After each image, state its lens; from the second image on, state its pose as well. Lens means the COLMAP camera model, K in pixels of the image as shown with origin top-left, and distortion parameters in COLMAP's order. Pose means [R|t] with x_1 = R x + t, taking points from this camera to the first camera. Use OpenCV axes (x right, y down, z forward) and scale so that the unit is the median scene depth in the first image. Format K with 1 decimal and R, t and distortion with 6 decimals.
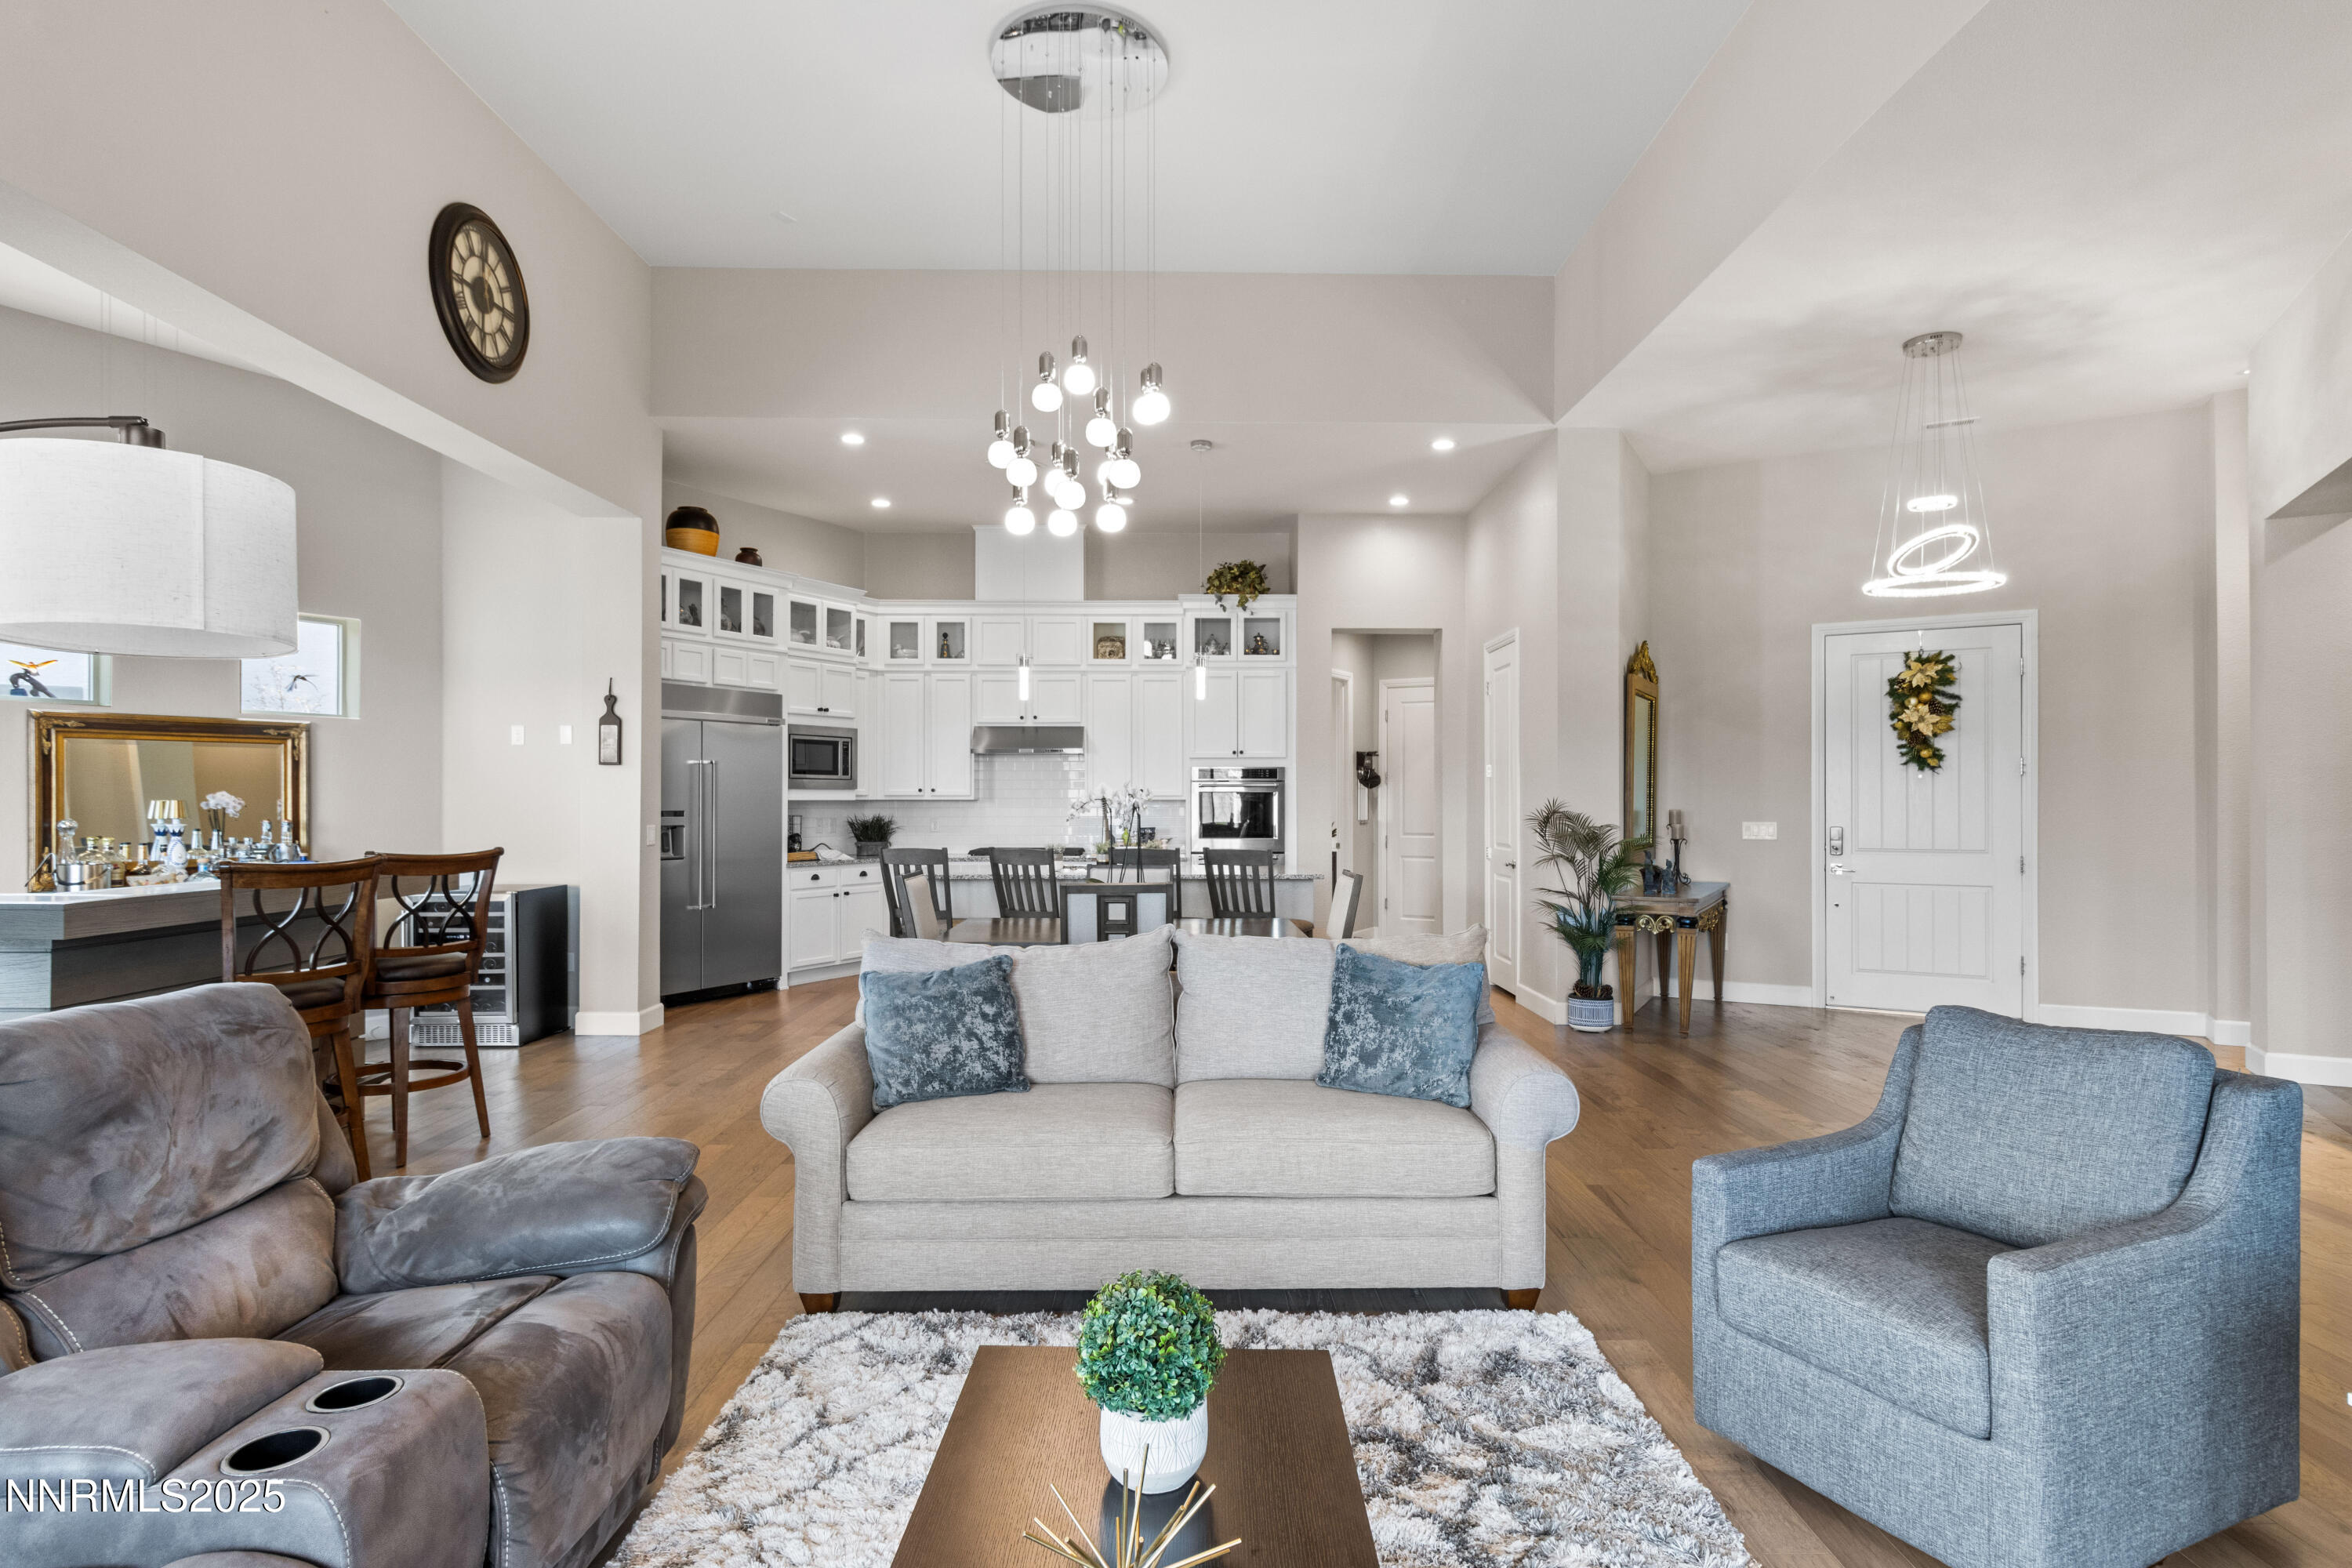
lens RADIAL K [[1219.2, 0, 1188.9], [0, 1219.2, 798.5], [0, 0, 1]] dist [0.002250, -0.000251]
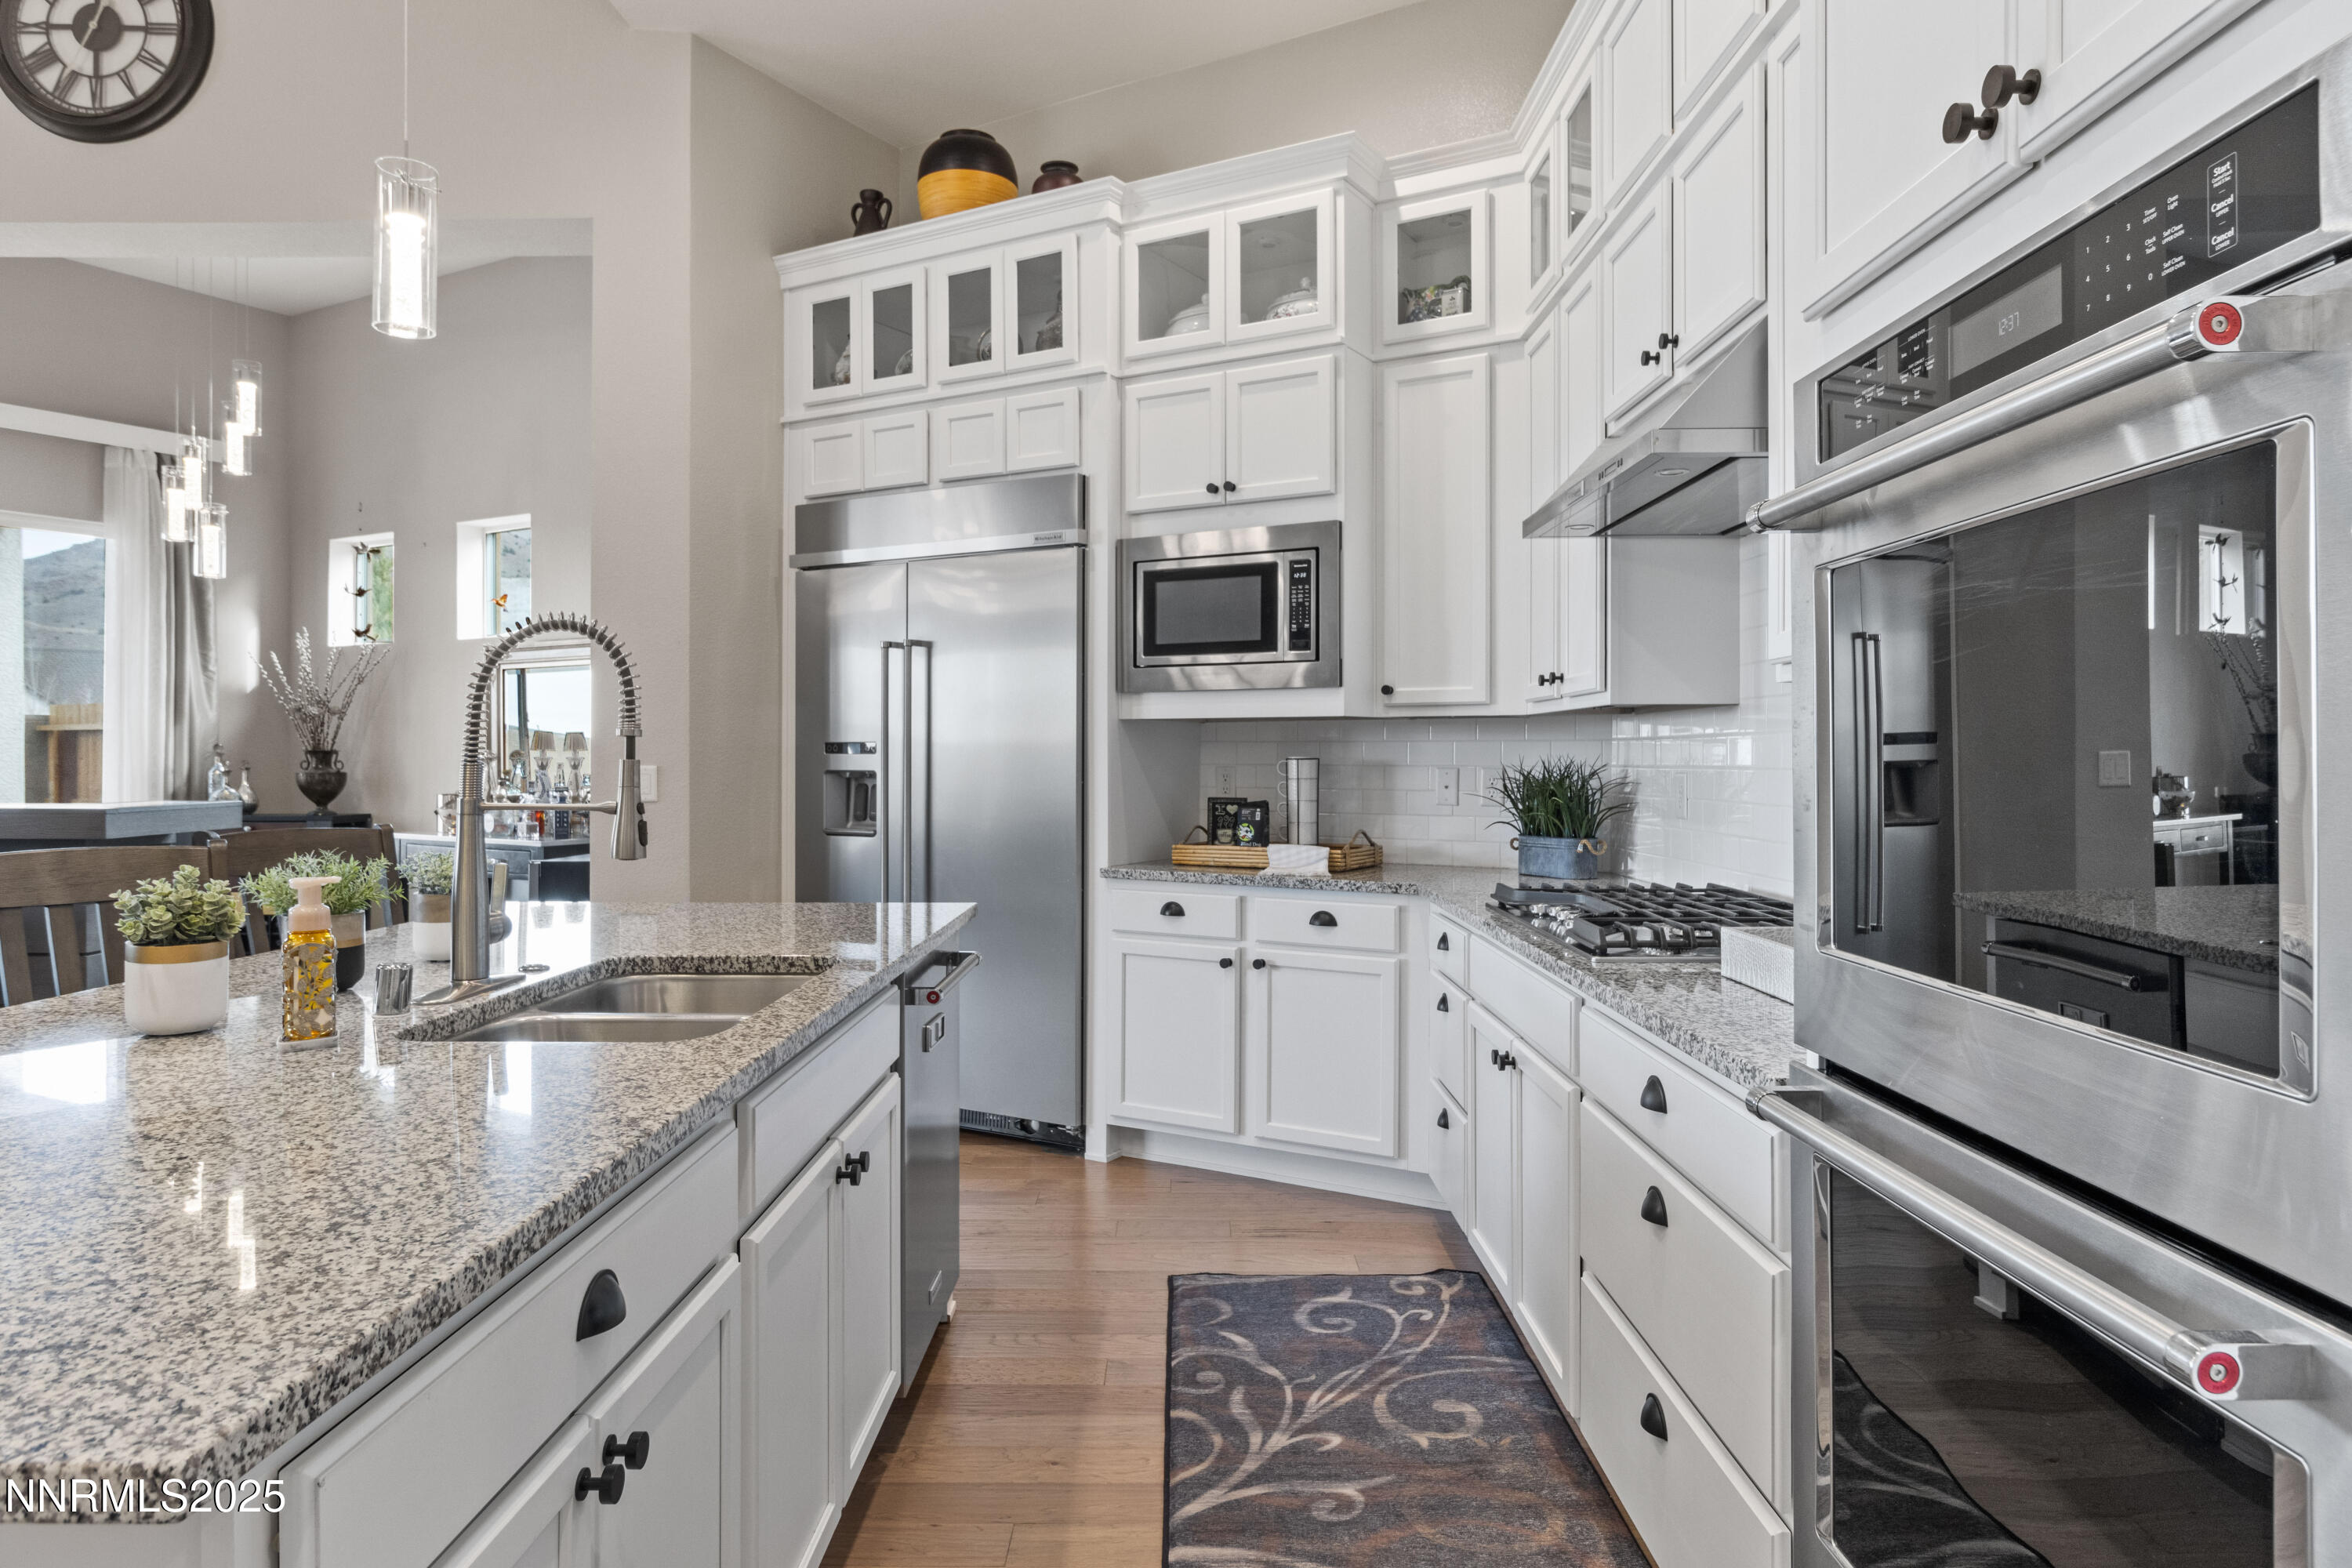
lens RADIAL K [[1435.3, 0, 1189.3], [0, 1435.3, 762.6], [0, 0, 1]] dist [0.004191, -0.001472]
pose [[-0.015784, 0.002782, -0.999872, 0.200355], [-0.000573, 0.999996, 0.002792, 0.018117], [0.999875, 0.000617, -0.015782, 1.222041]]
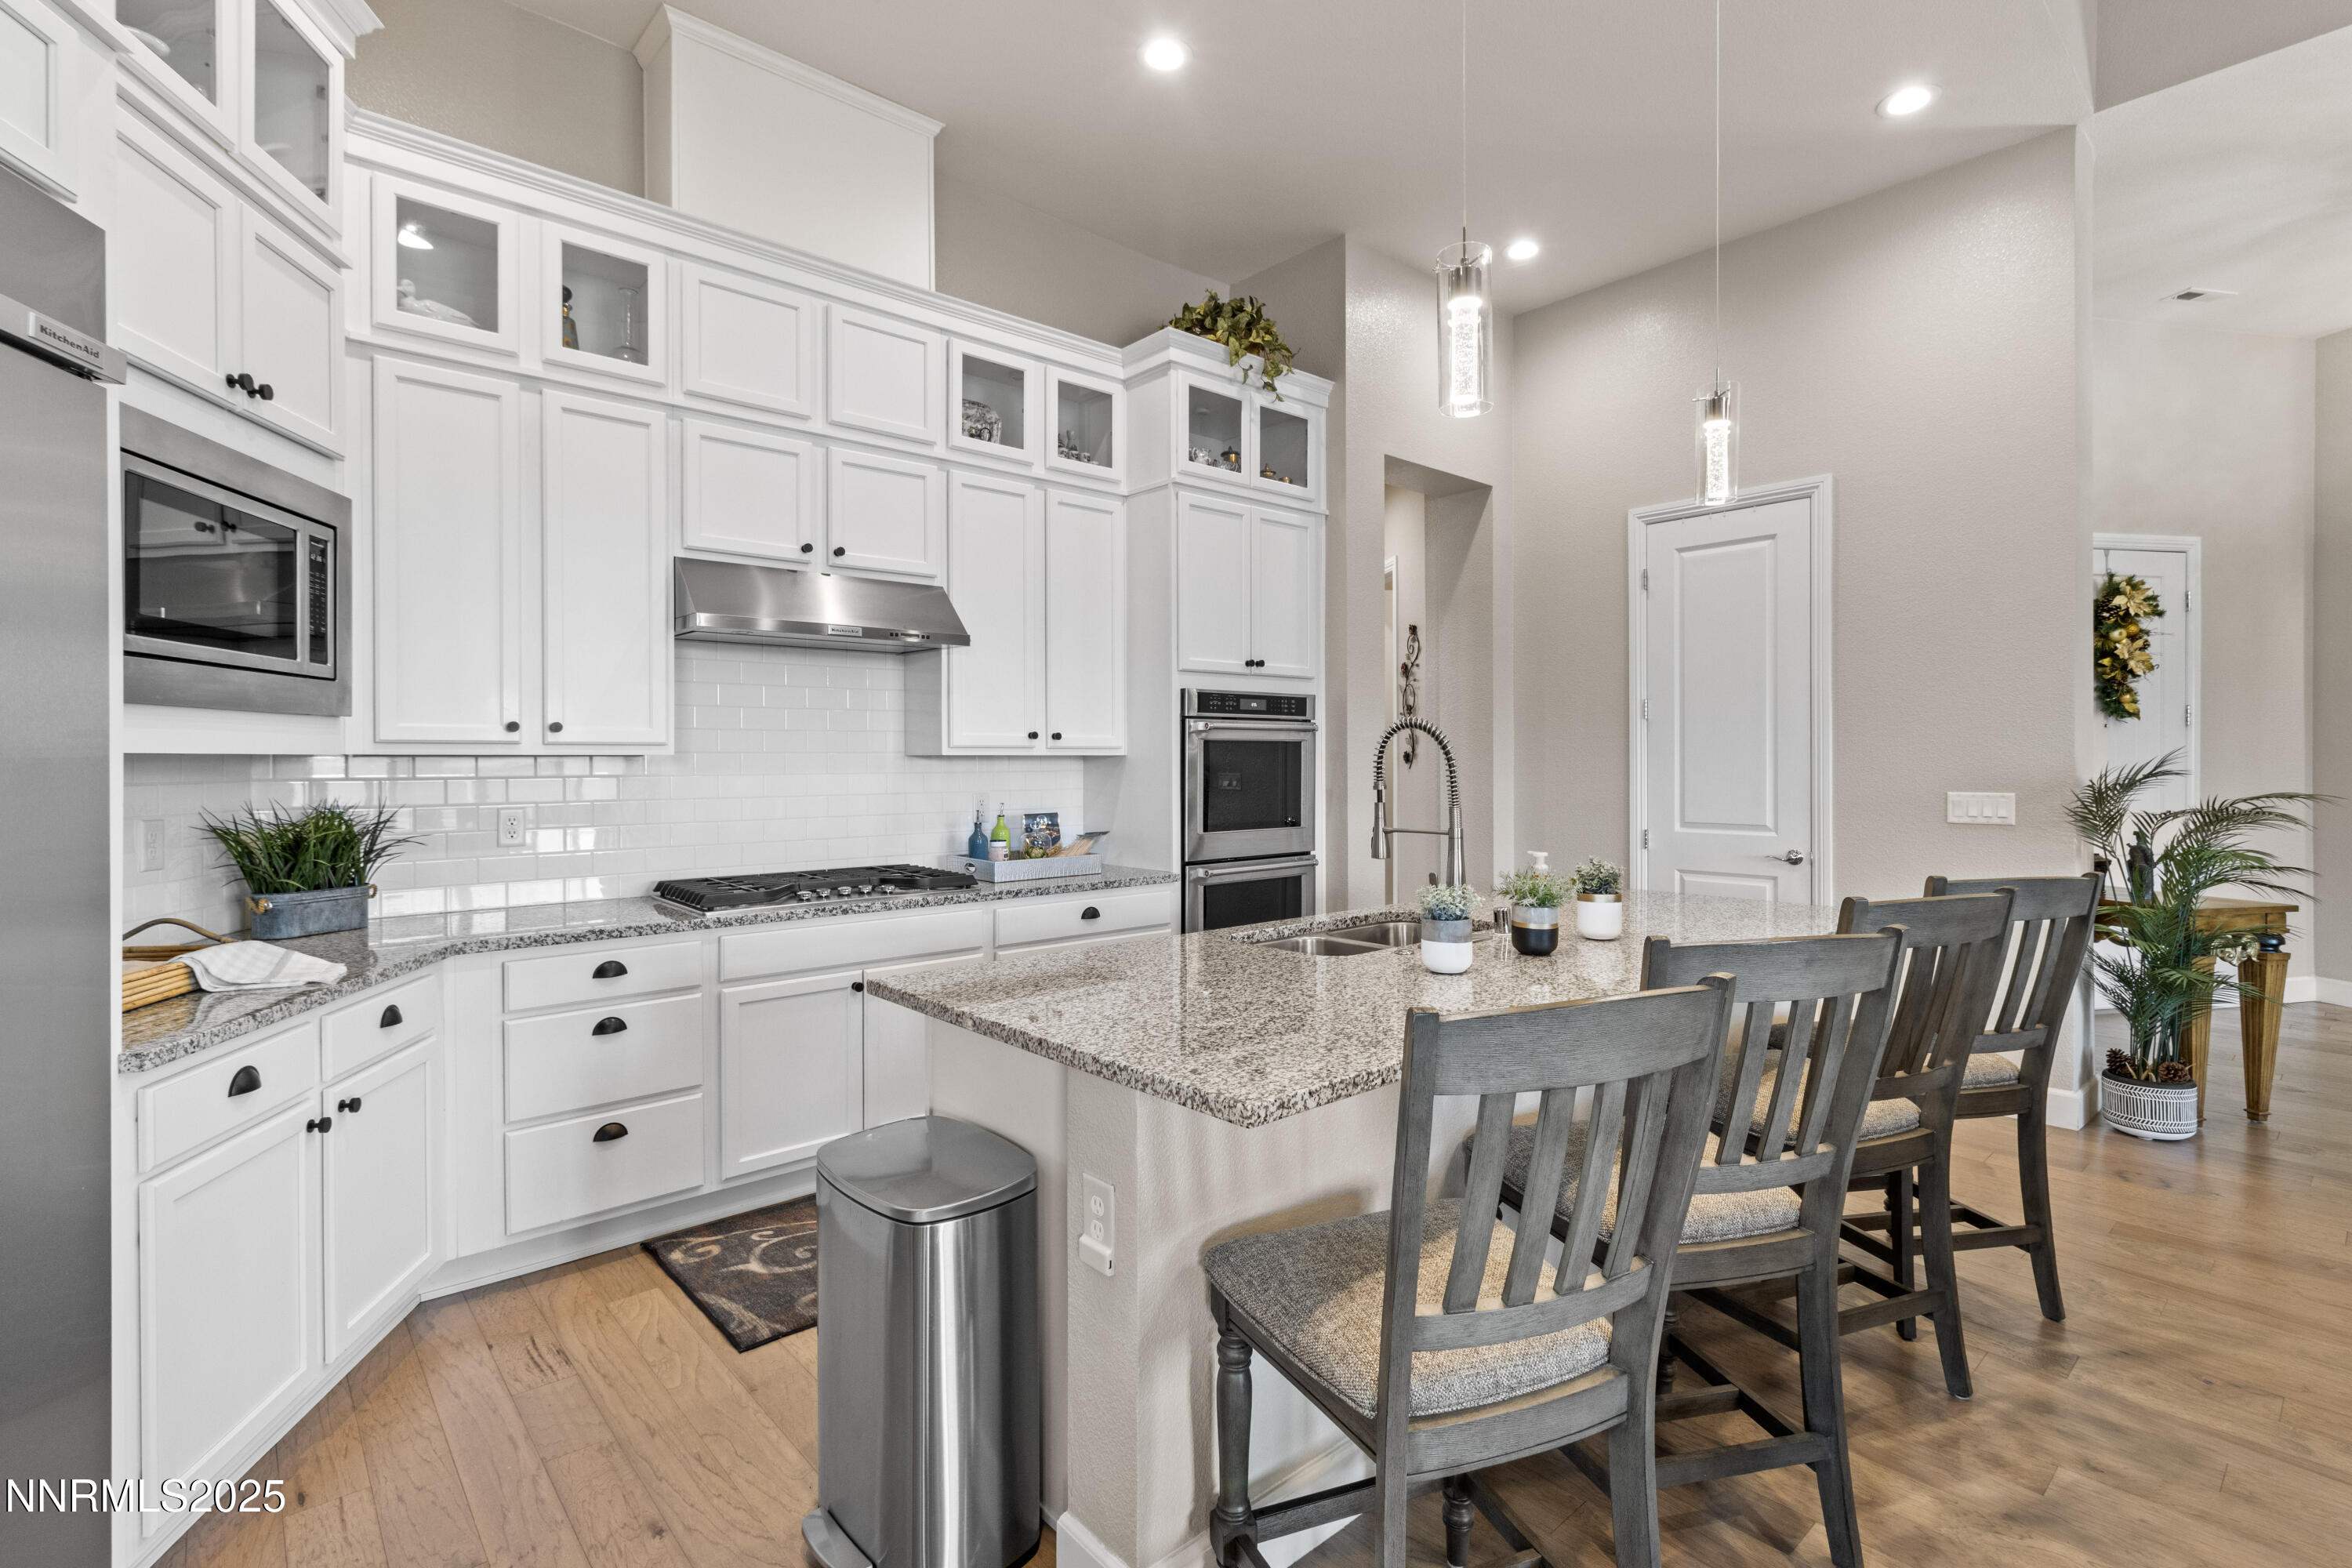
lens RADIAL K [[1096.8, 0, 1190.6], [0, 1096.8, 765.1], [0, 0, 1]] dist [0.004073, 0.000756]
pose [[0.754817, -0.005600, 0.655912, -0.370935], [0.001767, 0.999977, 0.006503, 0.002978], [-0.655933, -0.003750, 0.754810, 0.866433]]
